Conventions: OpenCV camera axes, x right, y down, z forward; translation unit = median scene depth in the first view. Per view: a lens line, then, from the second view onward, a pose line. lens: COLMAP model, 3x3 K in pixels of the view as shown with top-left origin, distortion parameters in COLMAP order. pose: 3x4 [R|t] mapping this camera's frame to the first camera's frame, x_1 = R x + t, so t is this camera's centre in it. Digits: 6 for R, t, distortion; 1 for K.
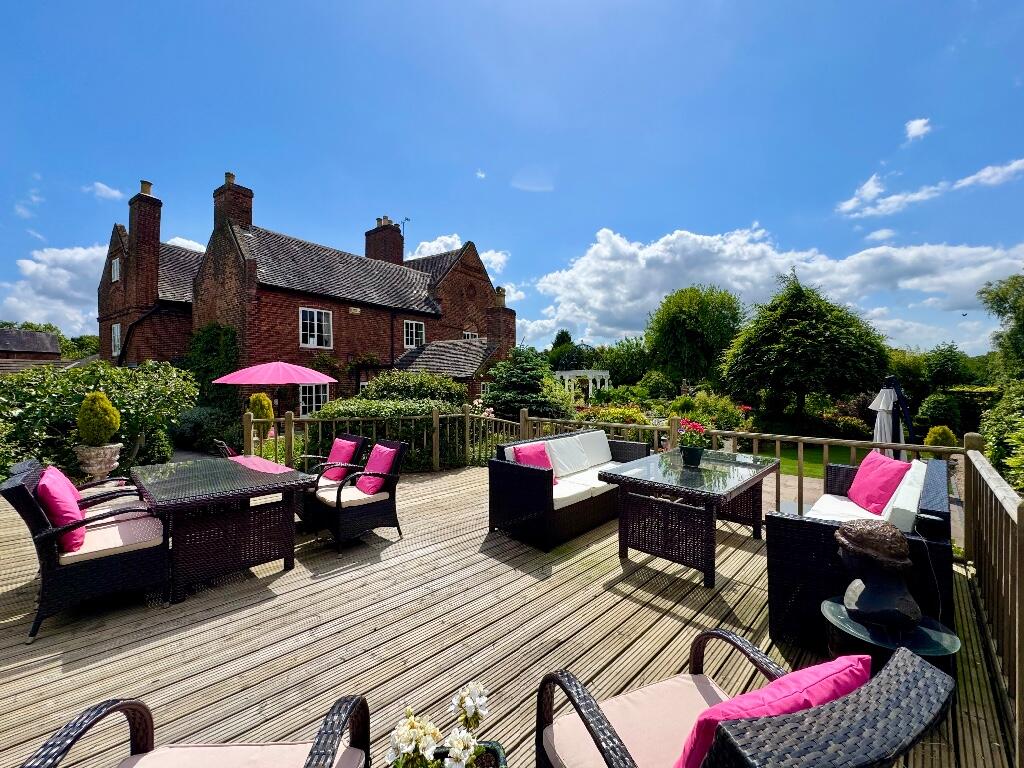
lens RADIAL K [[409.5, 0, 515.9], [0, 409.5, 383.9], [0, 0, 1]] dist [0.003345, 0.000495]
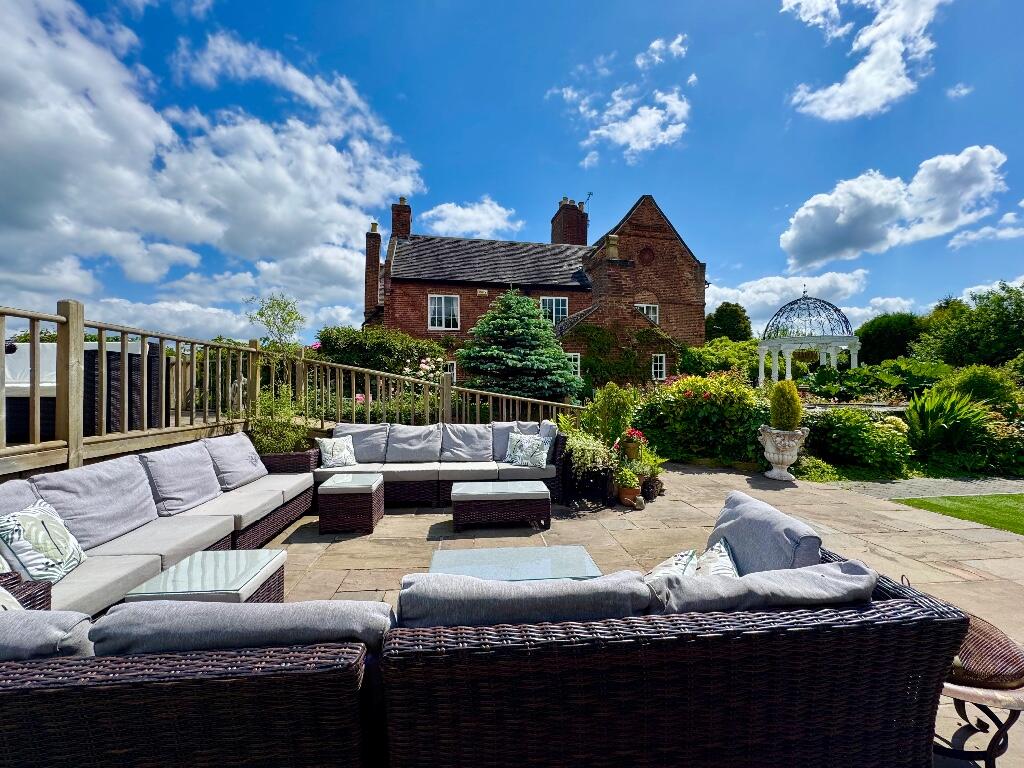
lens RADIAL K [[409.5, 0, 514.5], [0, 409.5, 382.6], [0, 0, 1]] dist [0.003345, 0.000495]
pose [[0.716391, 0.000589, -0.697699, 0.378716], [-0.006790, 0.999958, -0.006128, 0.054705], [0.697666, 0.009128, 0.716365, 0.300249]]
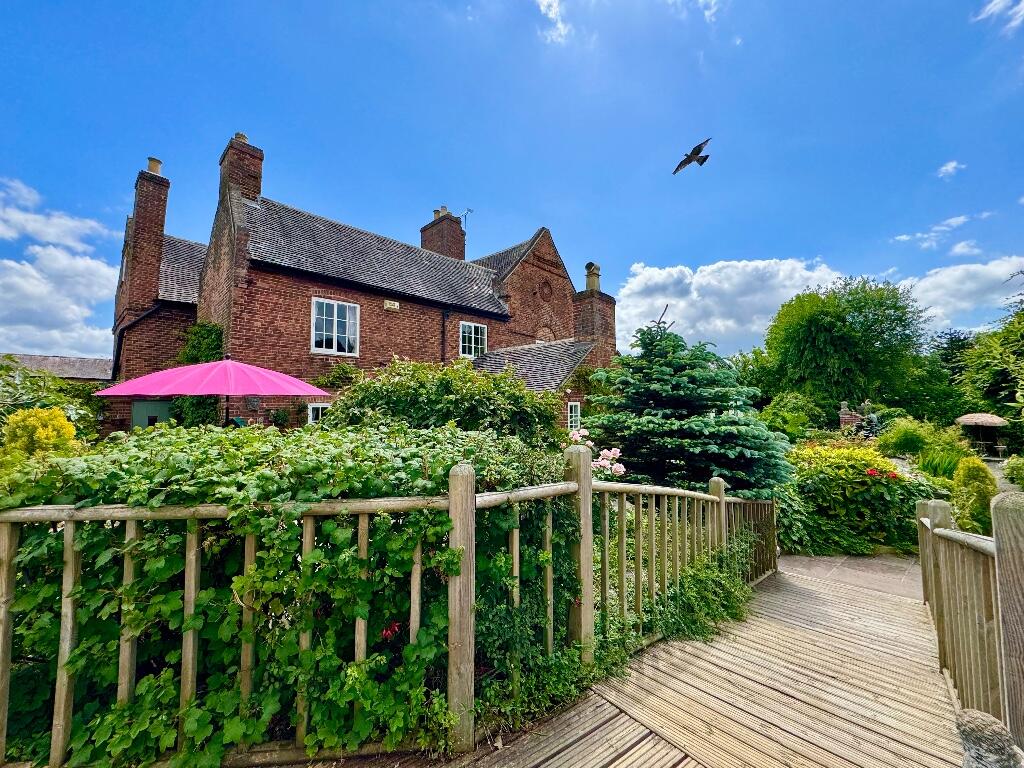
lens RADIAL K [[409.5, 0, 513.8], [0, 409.5, 382.7], [0, 0, 1]] dist [0.003345, 0.000495]
pose [[0.984760, -0.013084, -0.173425, -0.051208], [0.000507, 0.997378, -0.072364, 0.011607], [0.173917, 0.071173, 0.982185, 0.315640]]
